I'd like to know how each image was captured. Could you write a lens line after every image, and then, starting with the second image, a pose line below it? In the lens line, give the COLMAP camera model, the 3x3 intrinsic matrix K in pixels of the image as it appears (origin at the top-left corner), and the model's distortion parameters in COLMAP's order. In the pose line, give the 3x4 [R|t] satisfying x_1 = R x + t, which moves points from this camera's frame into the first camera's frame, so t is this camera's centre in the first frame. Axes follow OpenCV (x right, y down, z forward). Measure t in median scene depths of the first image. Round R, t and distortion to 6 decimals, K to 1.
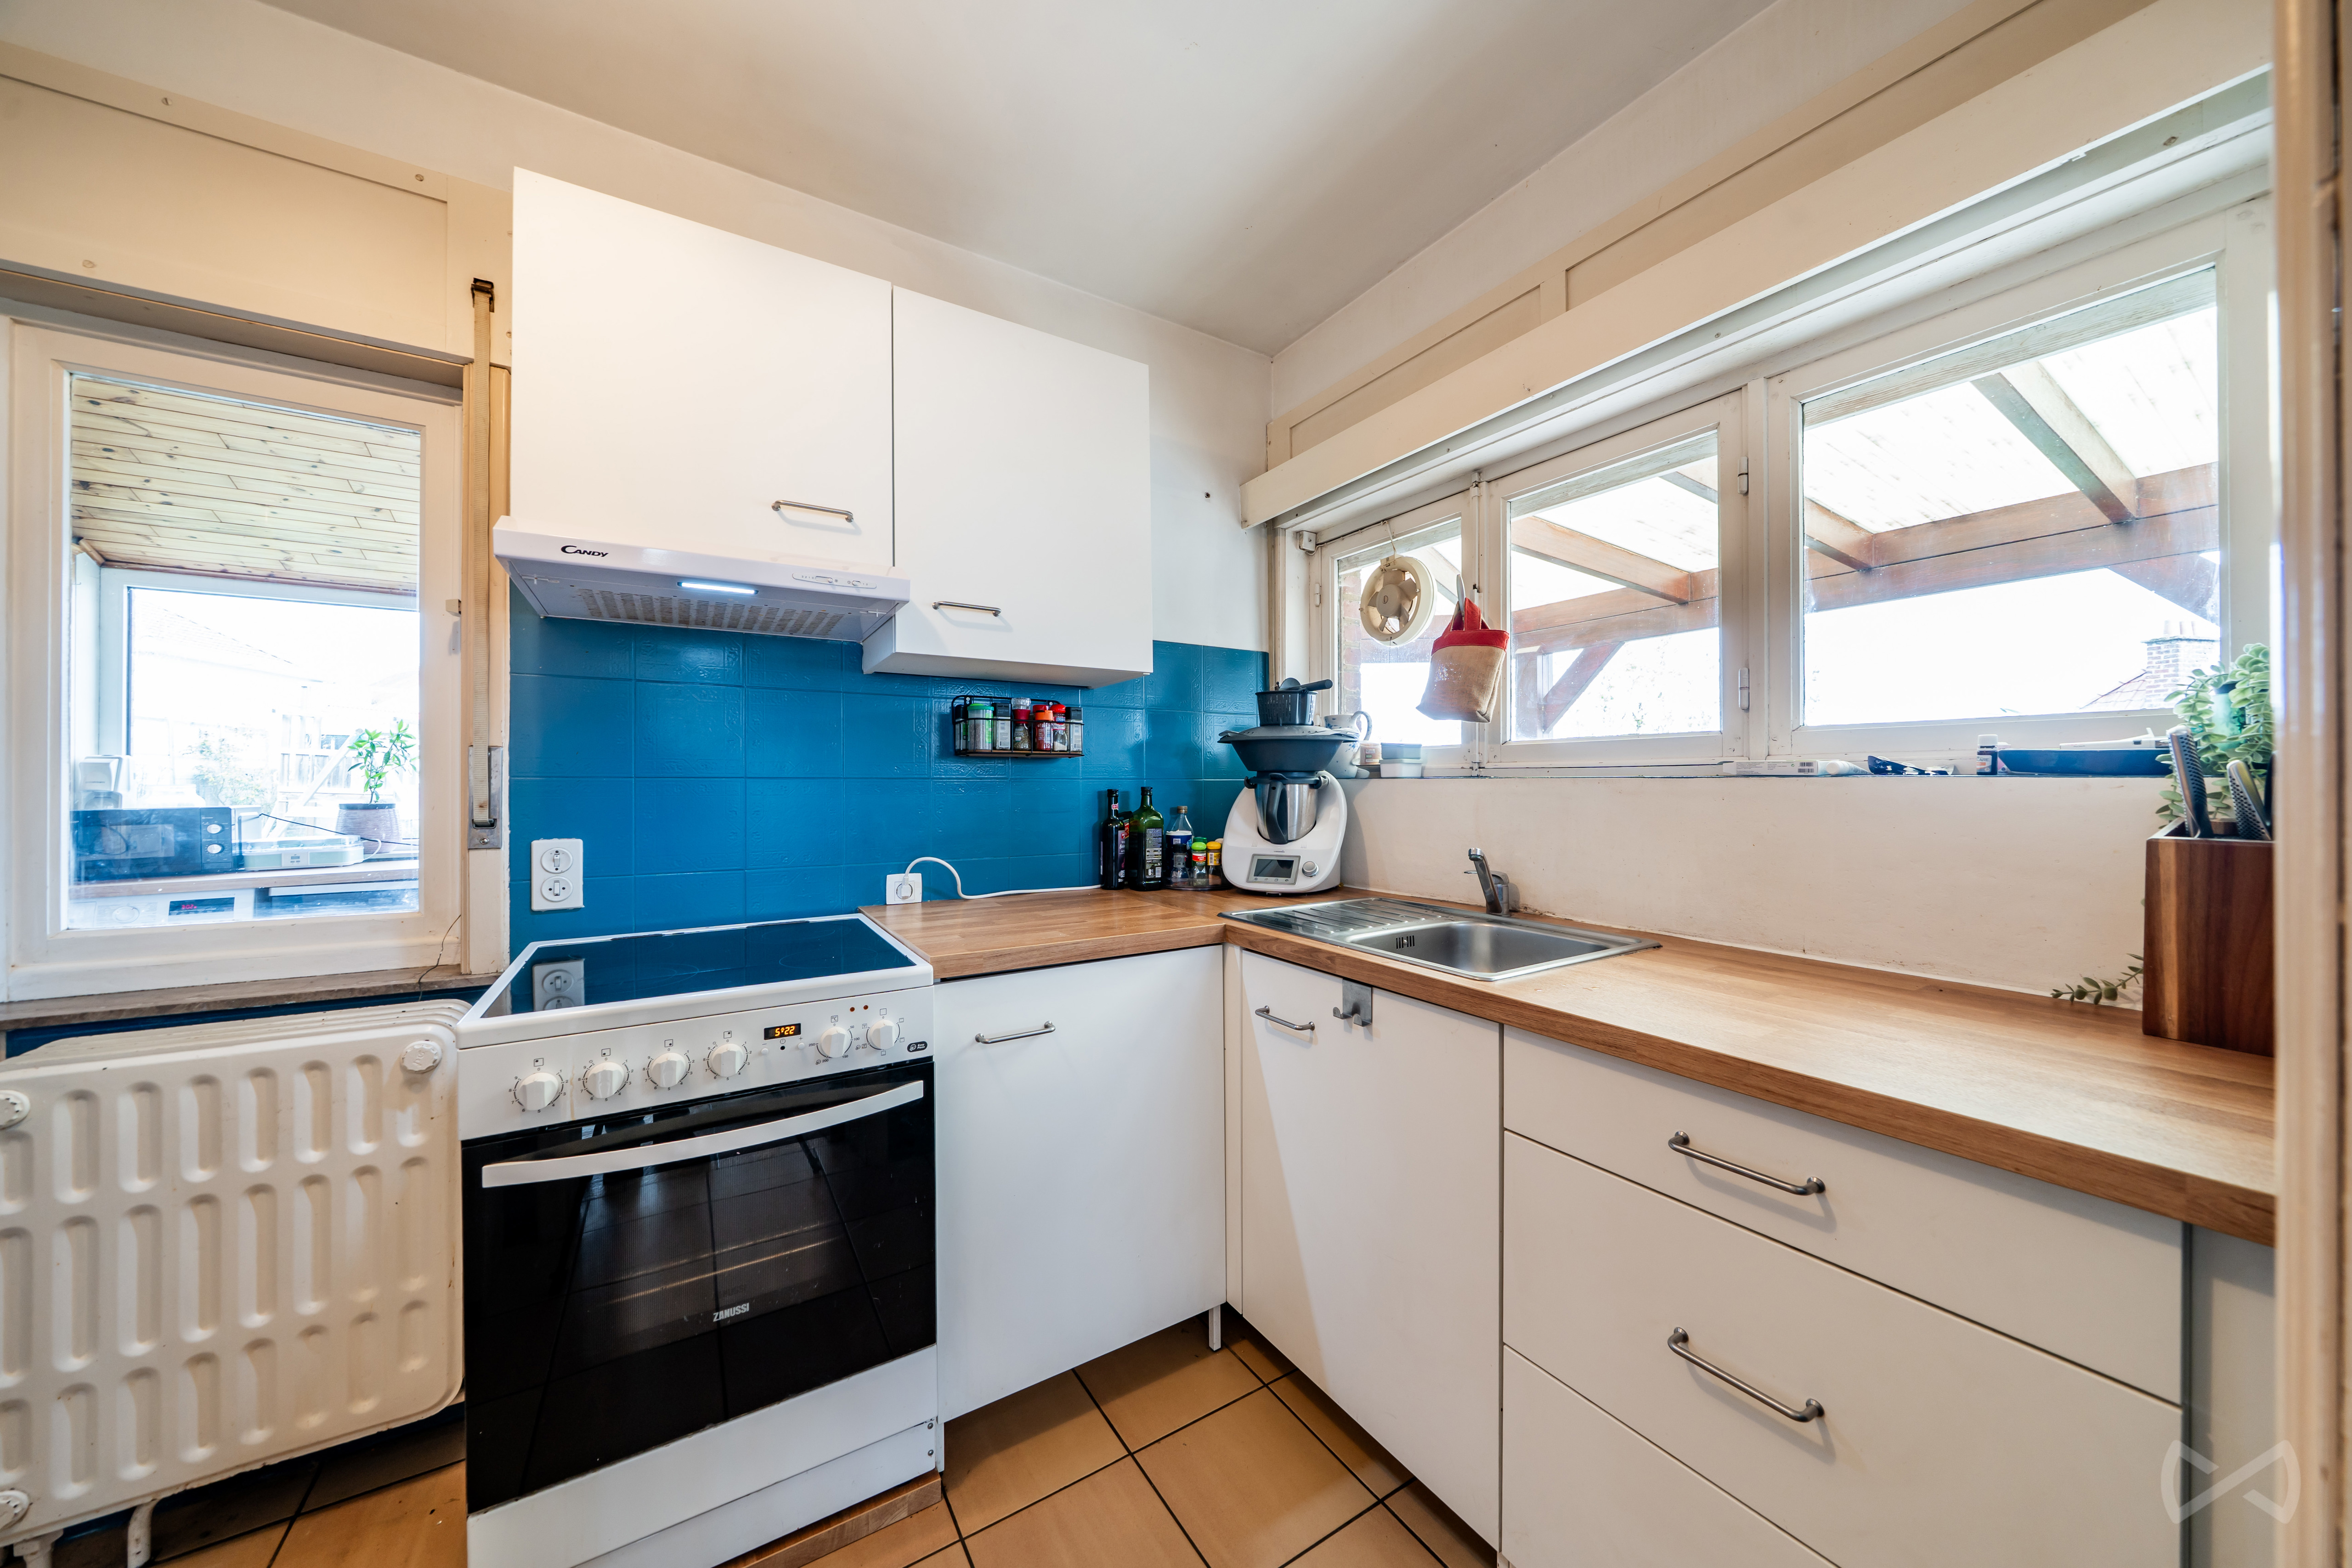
lens RADIAL K [[802.5, 0, 1163.1], [0, 802.5, 787.9], [0, 0, 1]] dist [-0.002193, -0.000046]
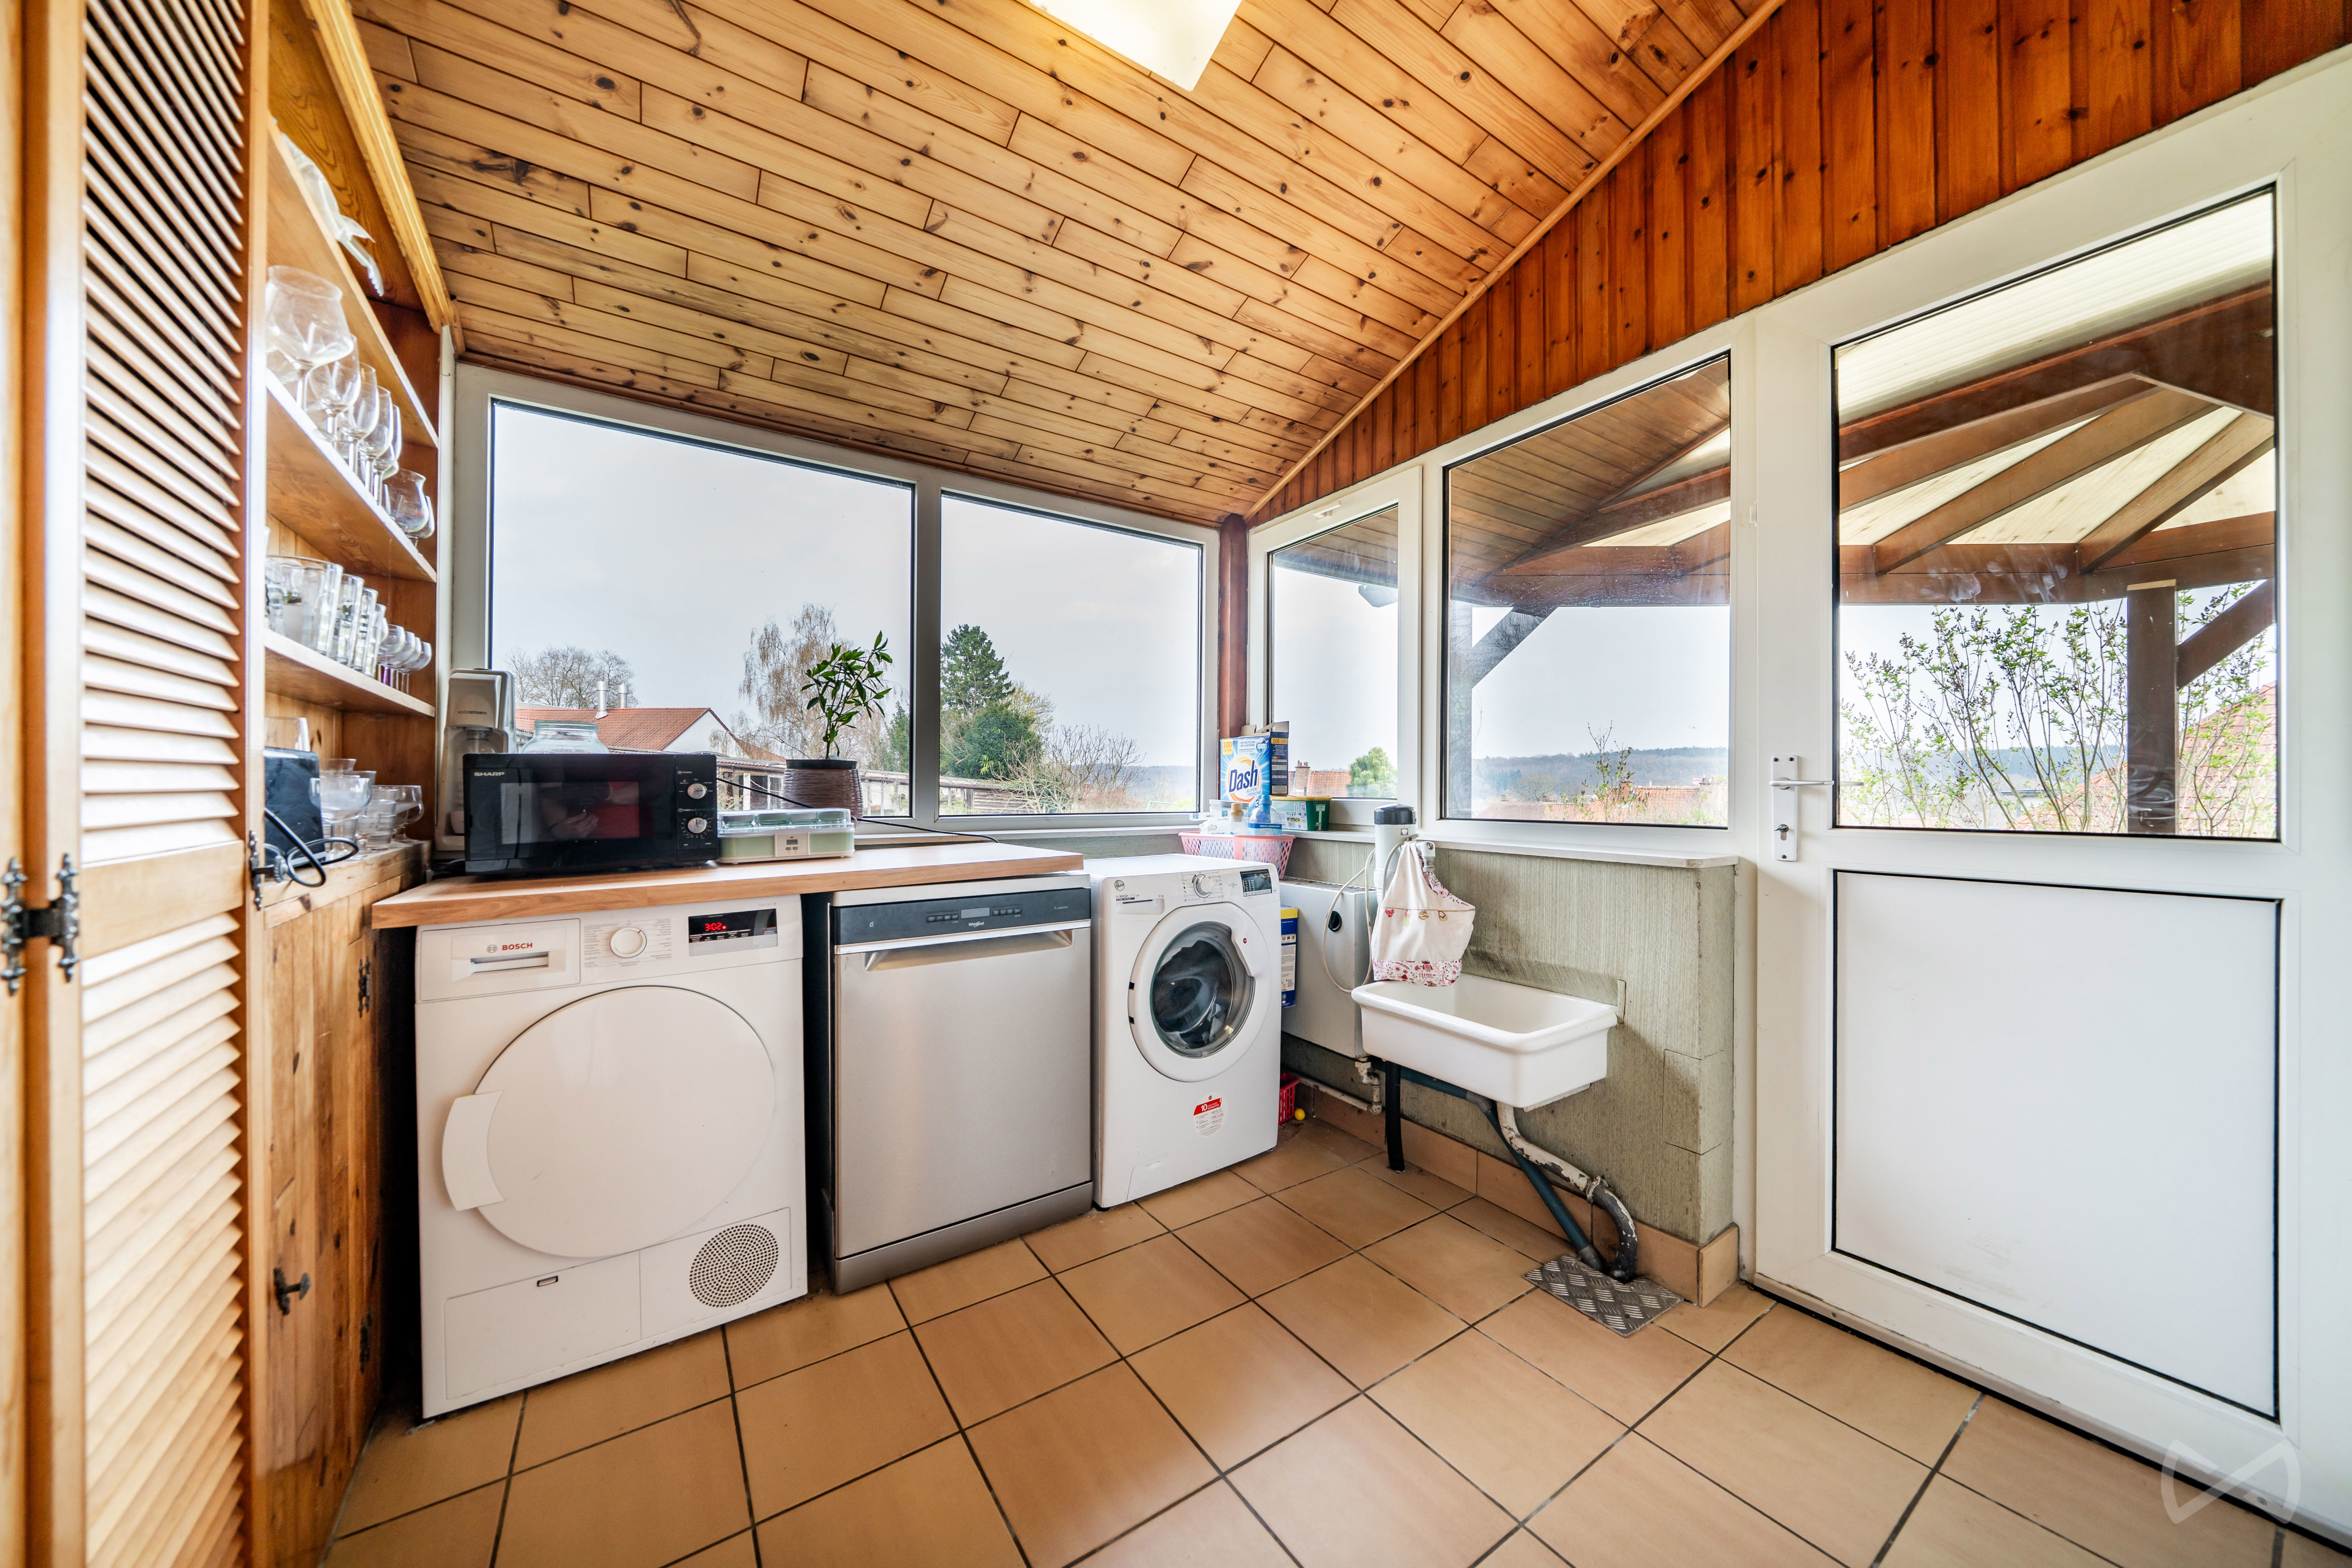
lens RADIAL K [[802.5, 0, 1187.2], [0, 802.5, 782.2], [0, 0, 1]] dist [-0.002193, -0.000046]
pose [[0.999513, 0.004697, 0.030860, -0.813003], [-0.004815, 0.999981, 0.003745, 0.039089], [-0.030841, -0.003892, 0.999517, 0.384996]]
